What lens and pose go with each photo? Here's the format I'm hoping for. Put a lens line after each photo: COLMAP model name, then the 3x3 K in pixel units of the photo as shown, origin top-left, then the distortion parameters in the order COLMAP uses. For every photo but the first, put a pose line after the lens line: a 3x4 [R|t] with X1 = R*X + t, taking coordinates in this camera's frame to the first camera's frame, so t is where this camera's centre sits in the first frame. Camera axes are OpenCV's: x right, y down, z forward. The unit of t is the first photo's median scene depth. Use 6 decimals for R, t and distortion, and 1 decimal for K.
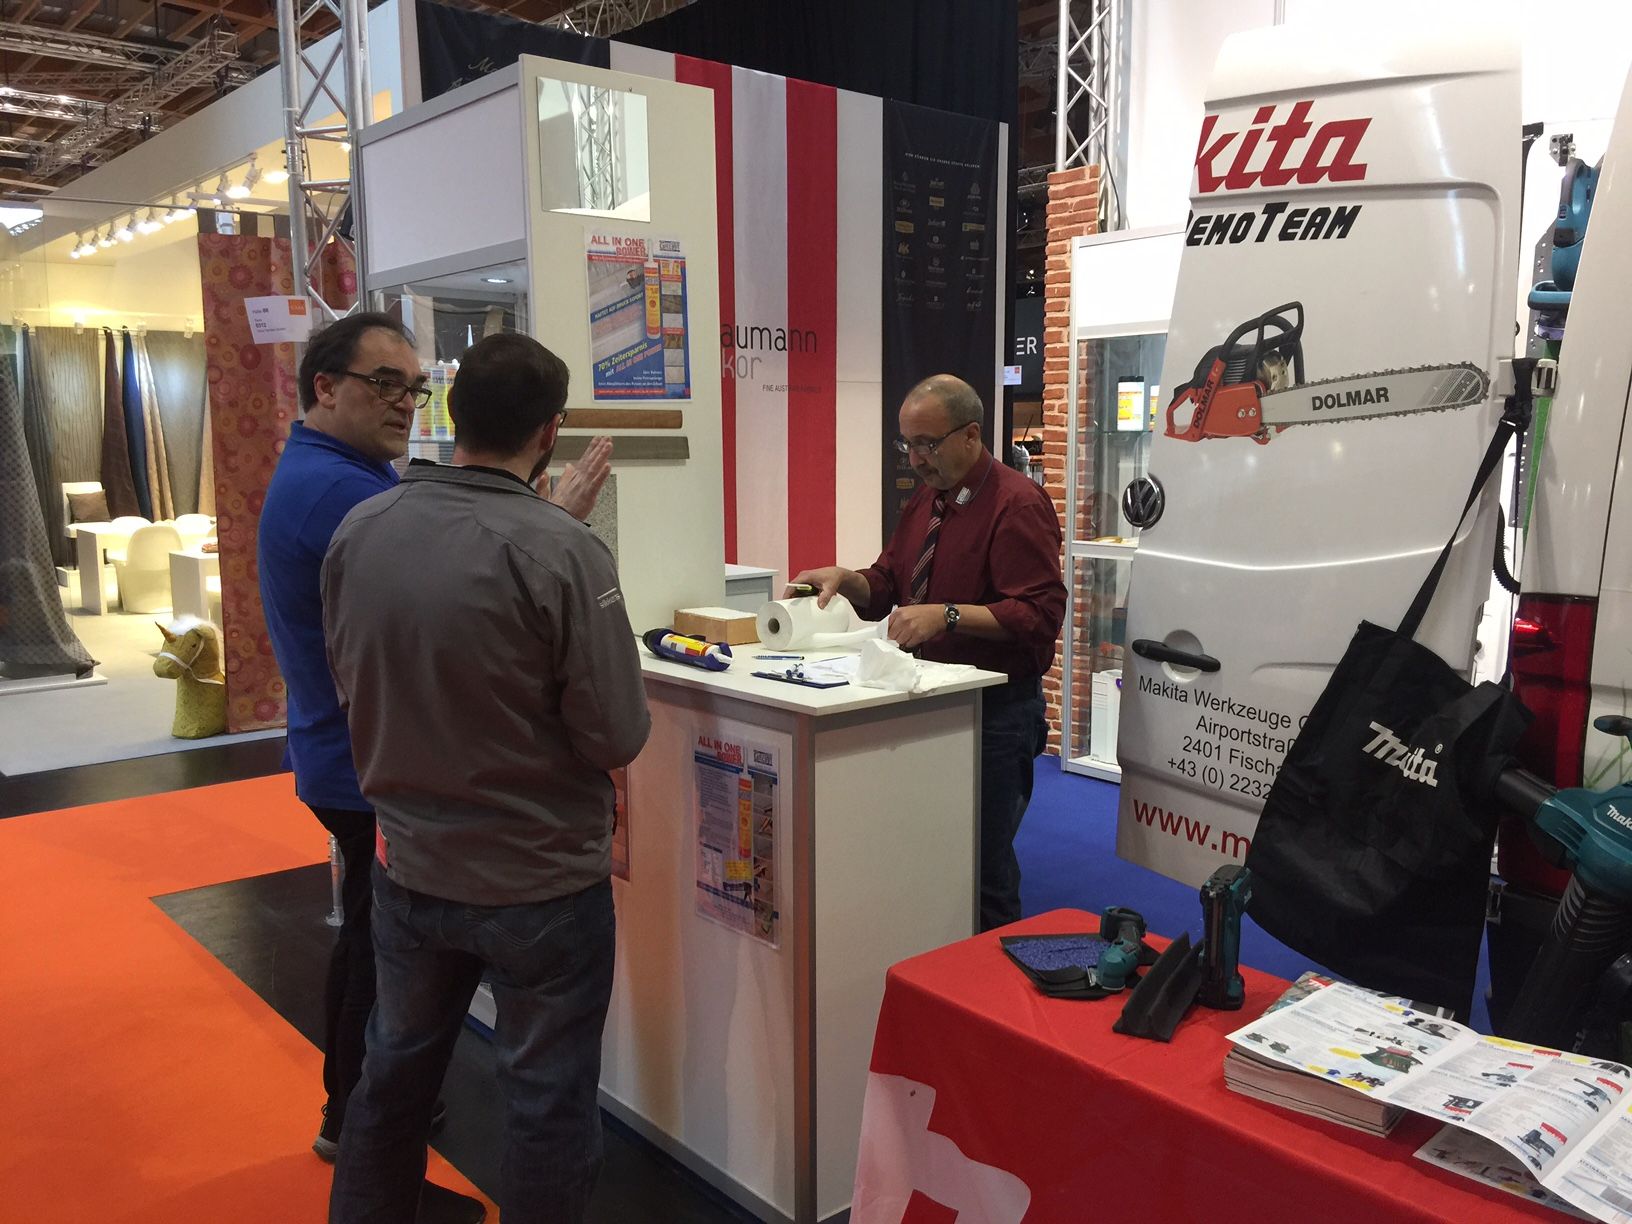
lens RADIAL K [[1368.6, 0, 811.6], [0, 1368.6, 616.9], [0, 0, 1]] dist [0.105394, -0.164012]
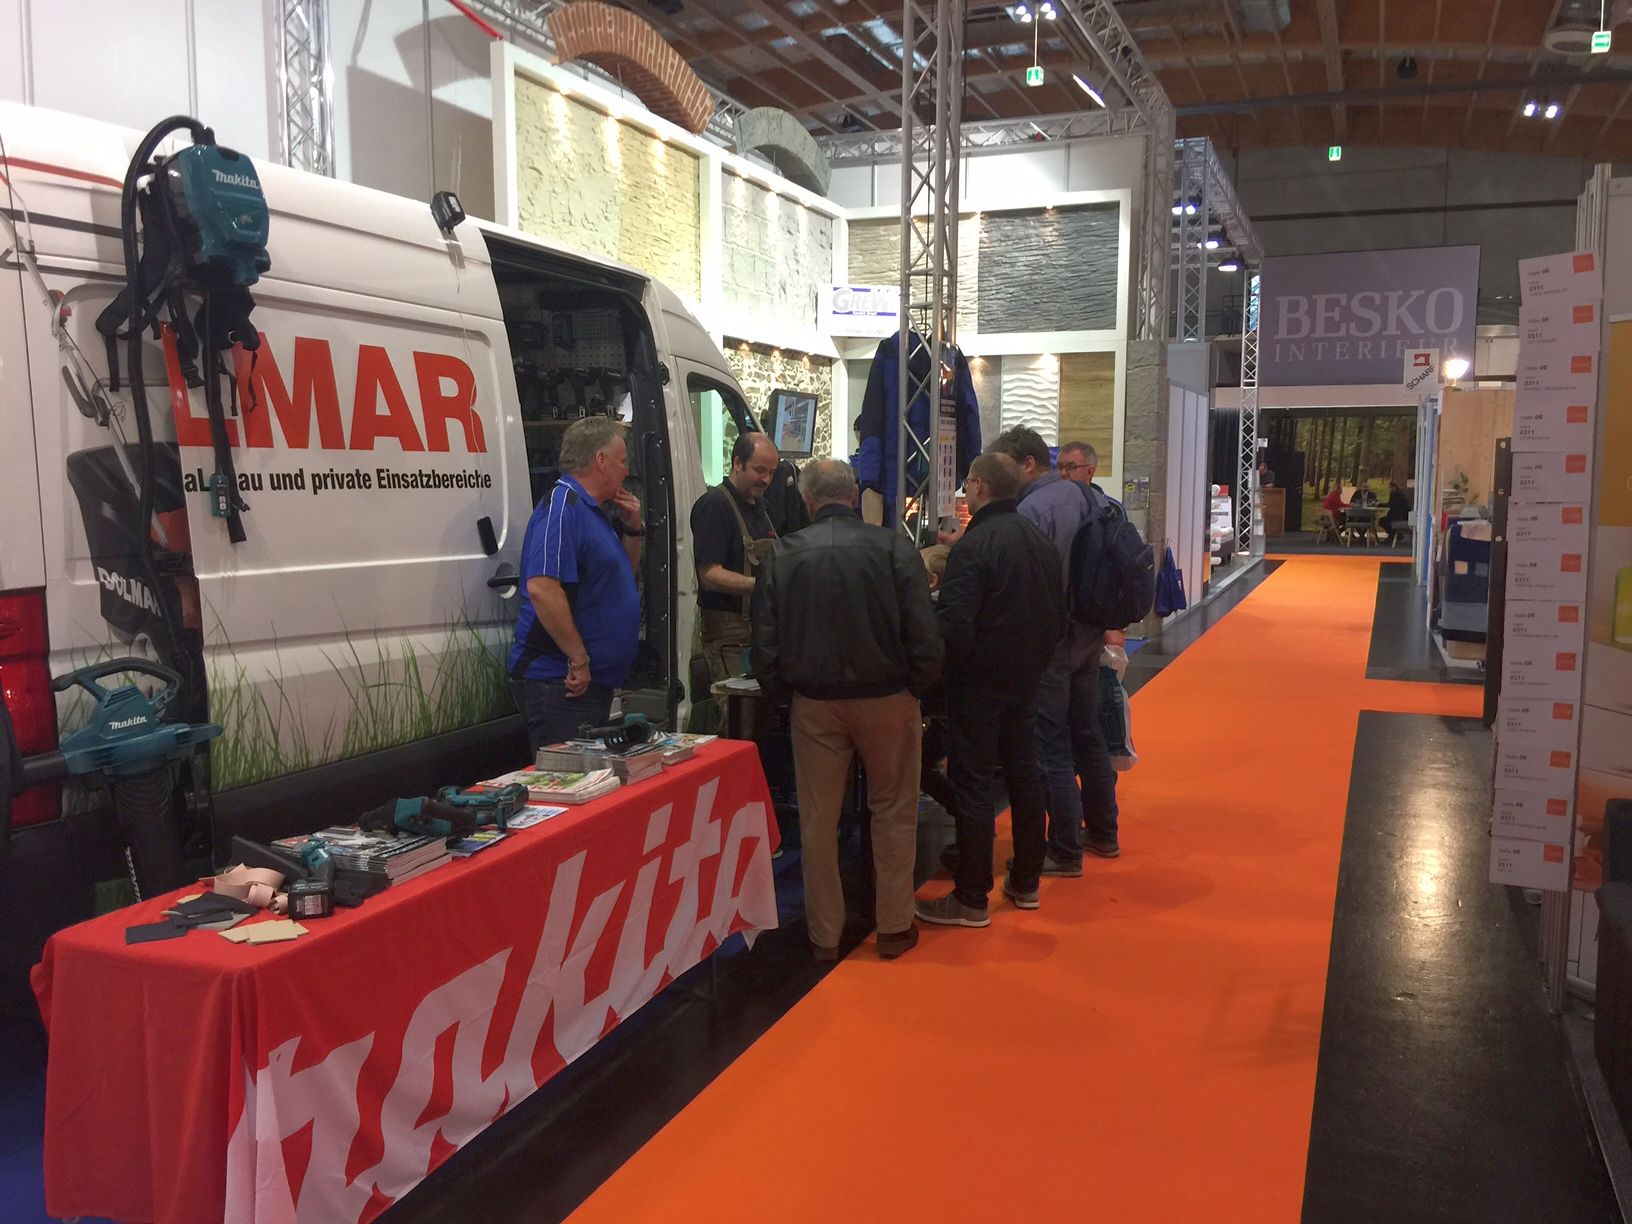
lens RADIAL K [[1380.8, 0, 831.1], [0, 1380.8, 596.1], [0, 0, 1]] dist [0.083951, -0.127163]
pose [[-0.481678, -0.078291, 0.872844, -0.766577], [0.117482, 0.981242, 0.152846, -0.095694], [-0.868438, 0.176166, -0.463445, 0.758437]]
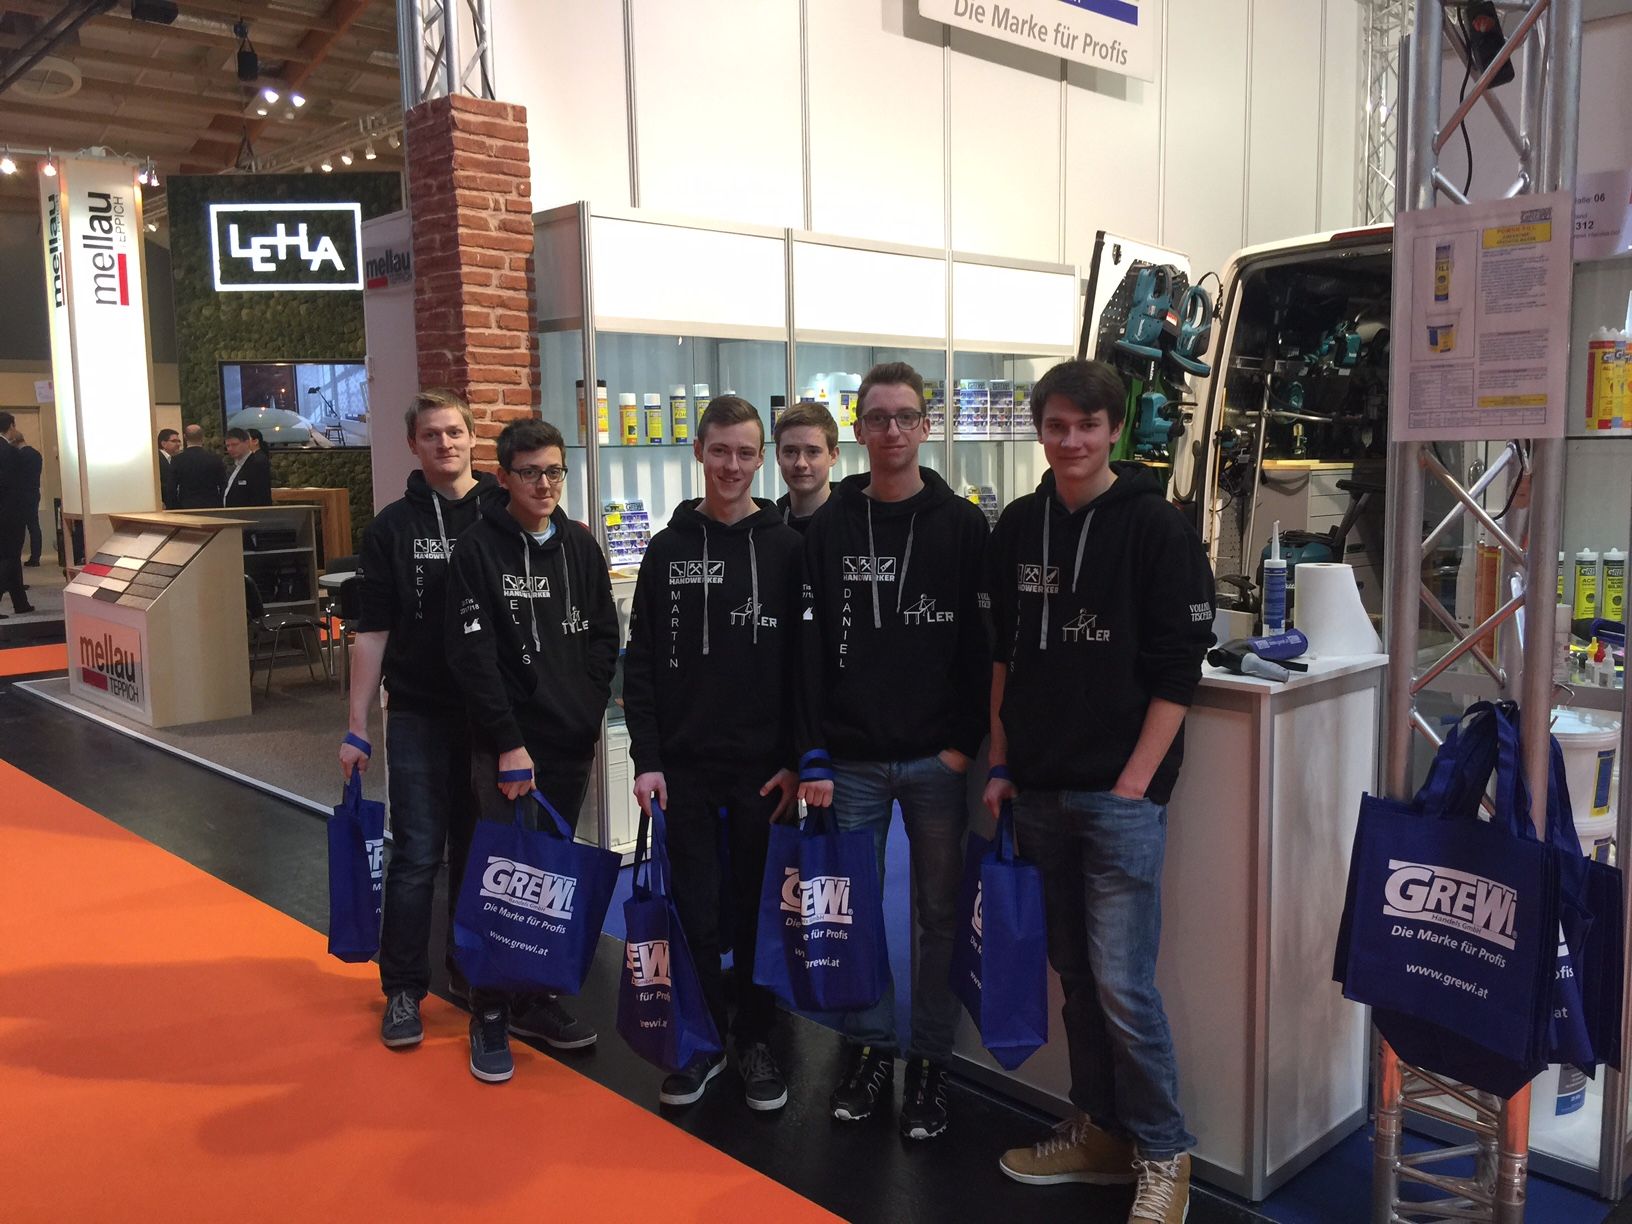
lens RADIAL K [[1373.7, 0, 820.3], [0, 1373.7, 602.7], [0, 0, 1]] dist [0.106314, -0.180095]
pose [[-0.070918, -0.110441, 0.991349, -1.248730], [0.146807, 0.981873, 0.119888, -0.244265], [-0.986620, 0.154039, -0.053419, 1.859093]]
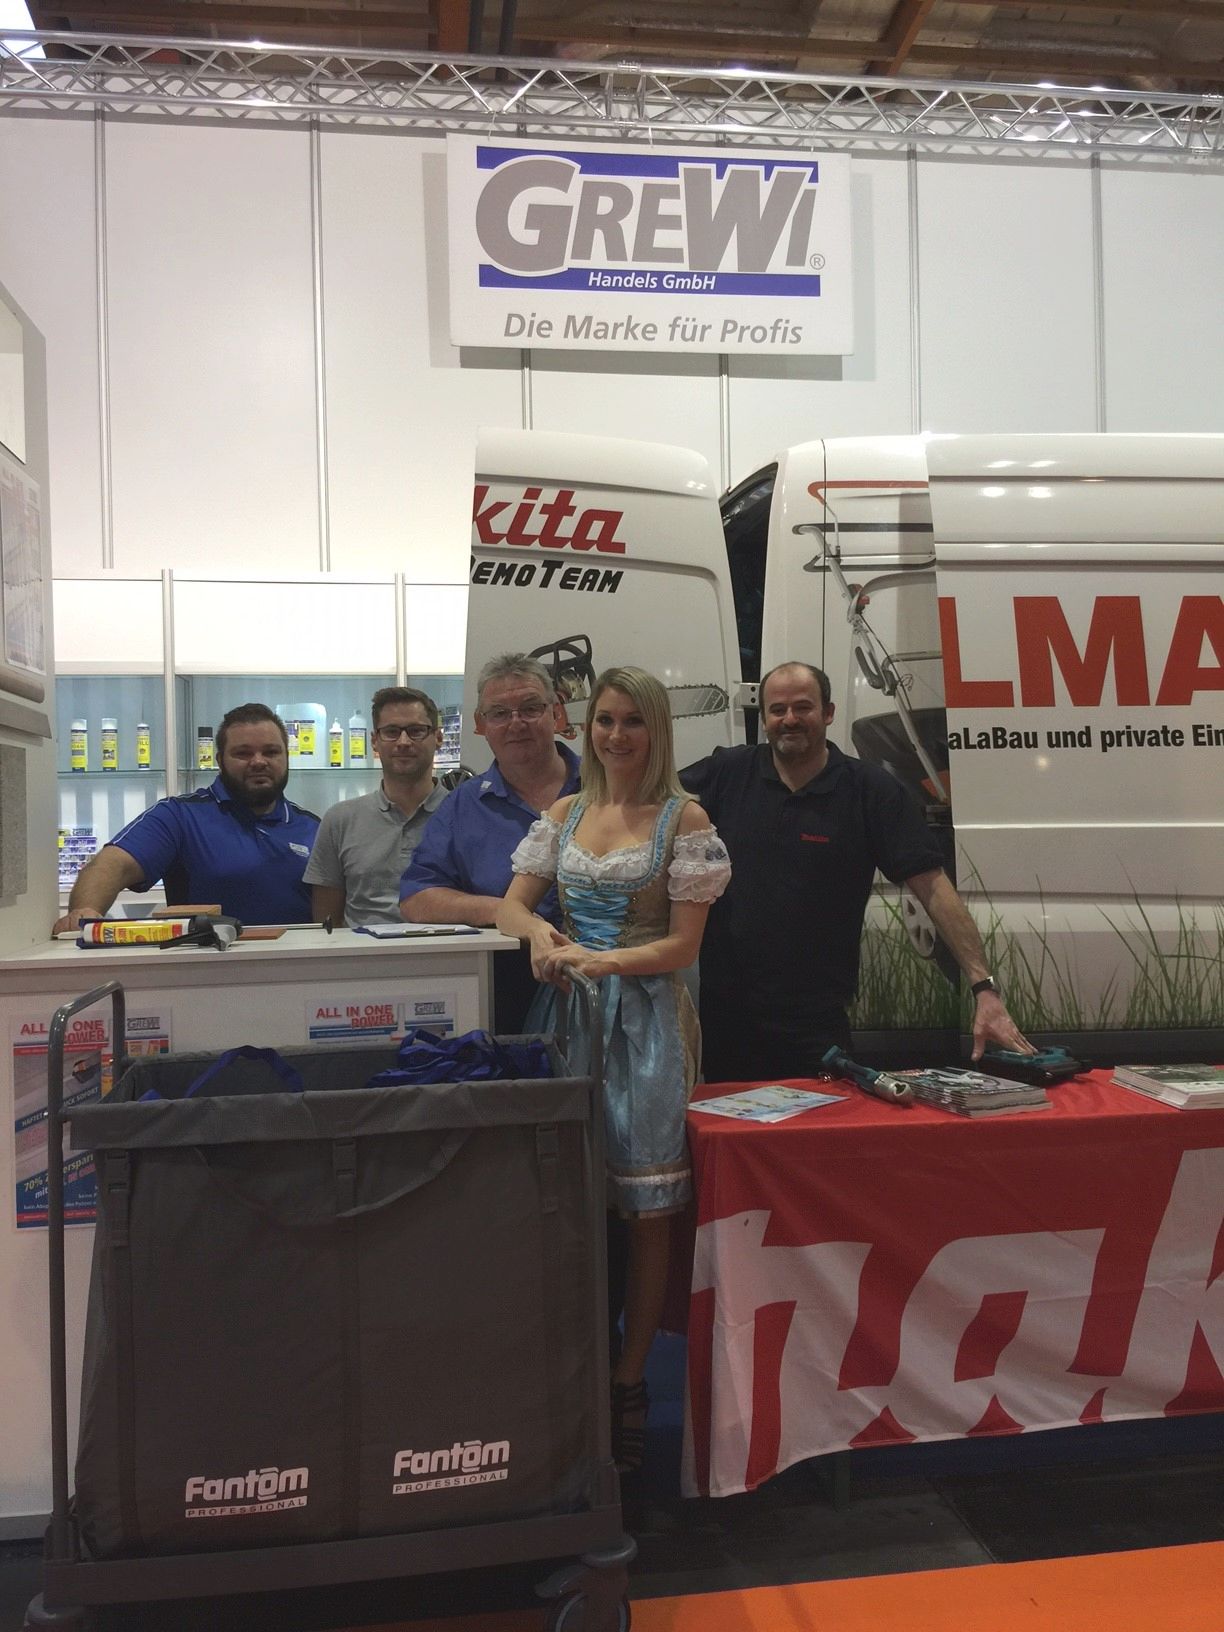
lens RADIAL K [[1370.5, 0, 598.7], [0, 1370.5, 814.0], [0, 0, 1]] dist [0.104592, -0.165364]
pose [[0.528315, 0.001744, 0.849046, -0.716611], [0.129510, 0.988130, -0.082617, 0.051103], [-0.839113, 0.153608, 0.521818, 0.303556]]
